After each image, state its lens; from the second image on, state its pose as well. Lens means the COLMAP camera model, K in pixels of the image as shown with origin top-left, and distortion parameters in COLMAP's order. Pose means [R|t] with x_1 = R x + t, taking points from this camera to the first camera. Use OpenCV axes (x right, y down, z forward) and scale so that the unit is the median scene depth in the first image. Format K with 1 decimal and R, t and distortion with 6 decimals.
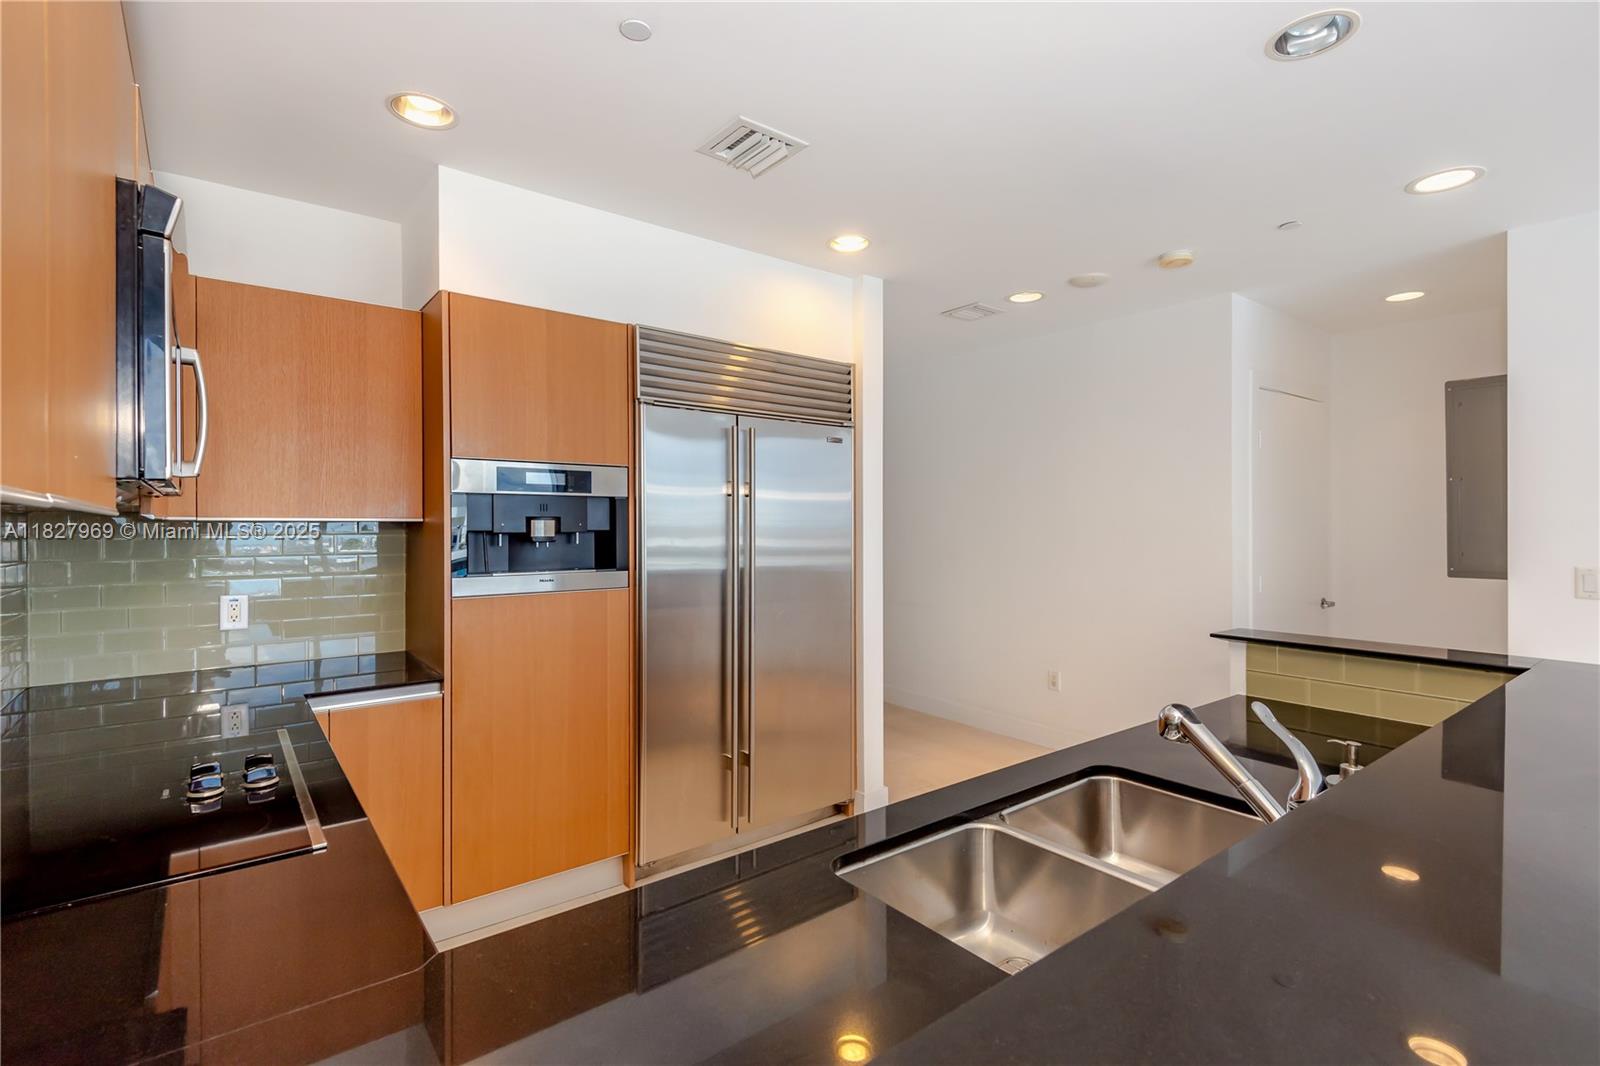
lens RADIAL K [[744.0, 0, 800.0], [0, 744.0, 533.0], [0, 0, 1]] dist [-0.003648, -0.000794]
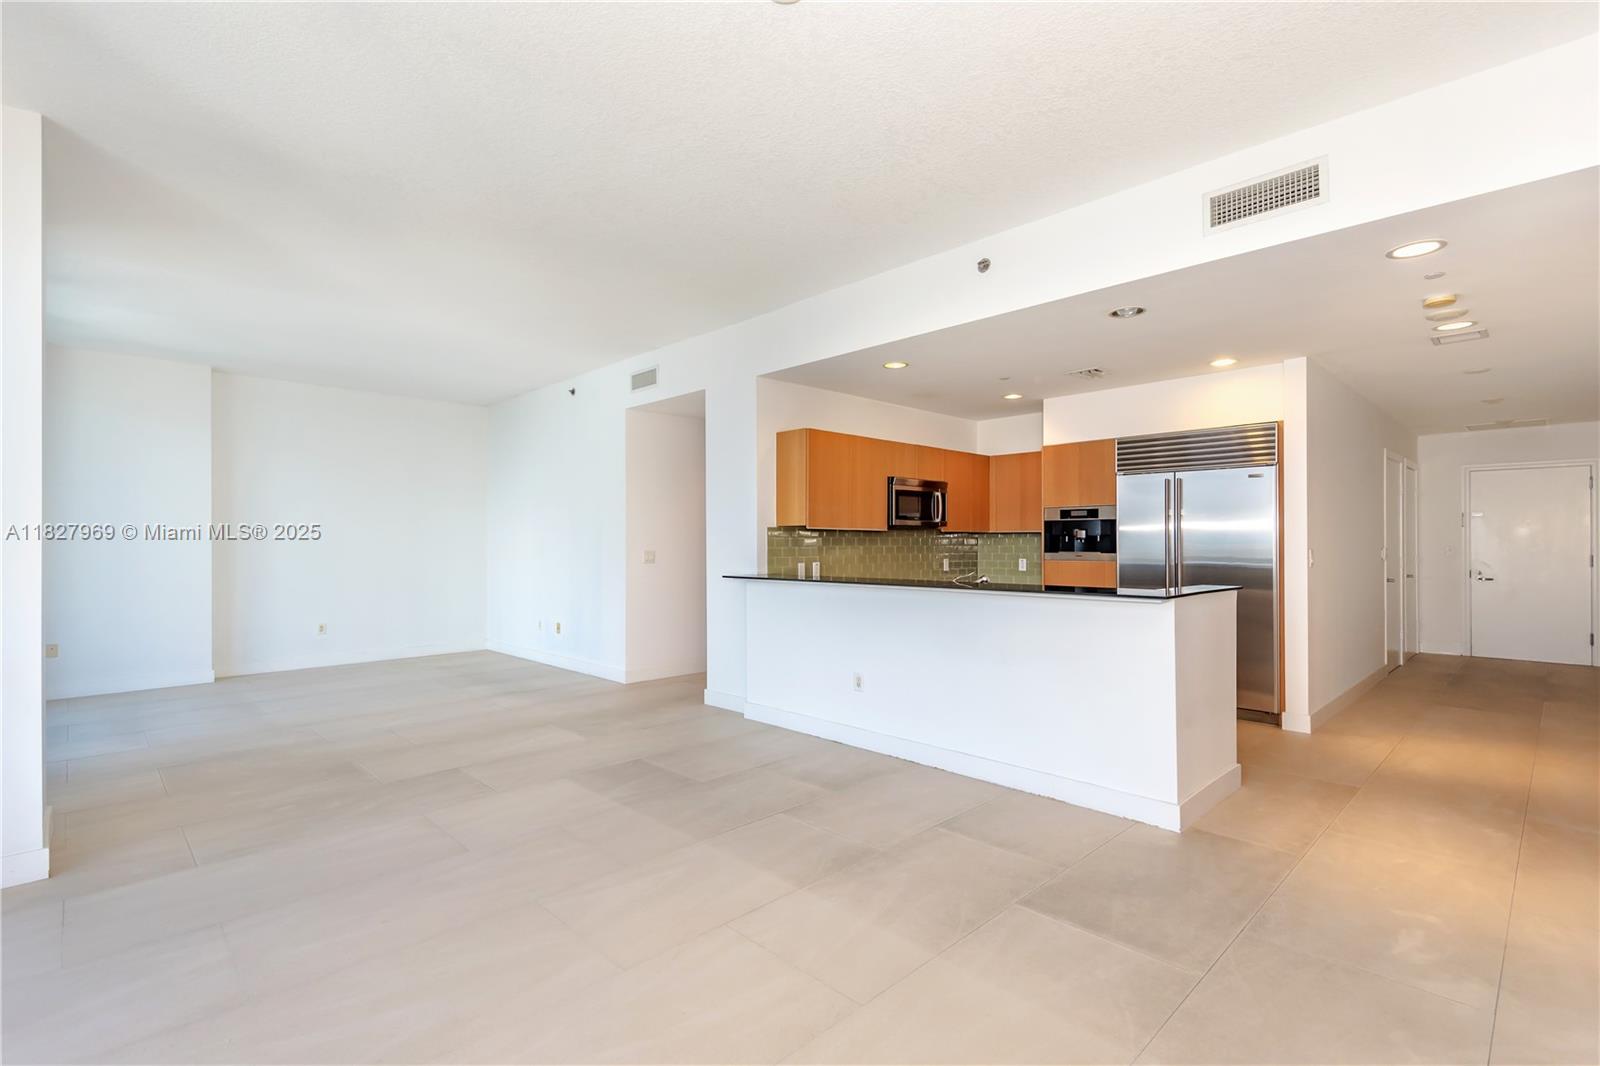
lens RADIAL K [[727.6, 0, 800.0], [0, 727.6, 533.0], [0, 0, 1]] dist [0.000501, 0.000043]
pose [[0.091999, -0.006932, -0.995735, 1.799775], [-0.006558, 0.999950, -0.007568, 0.012156], [0.995738, 0.007226, 0.091949, -0.088018]]
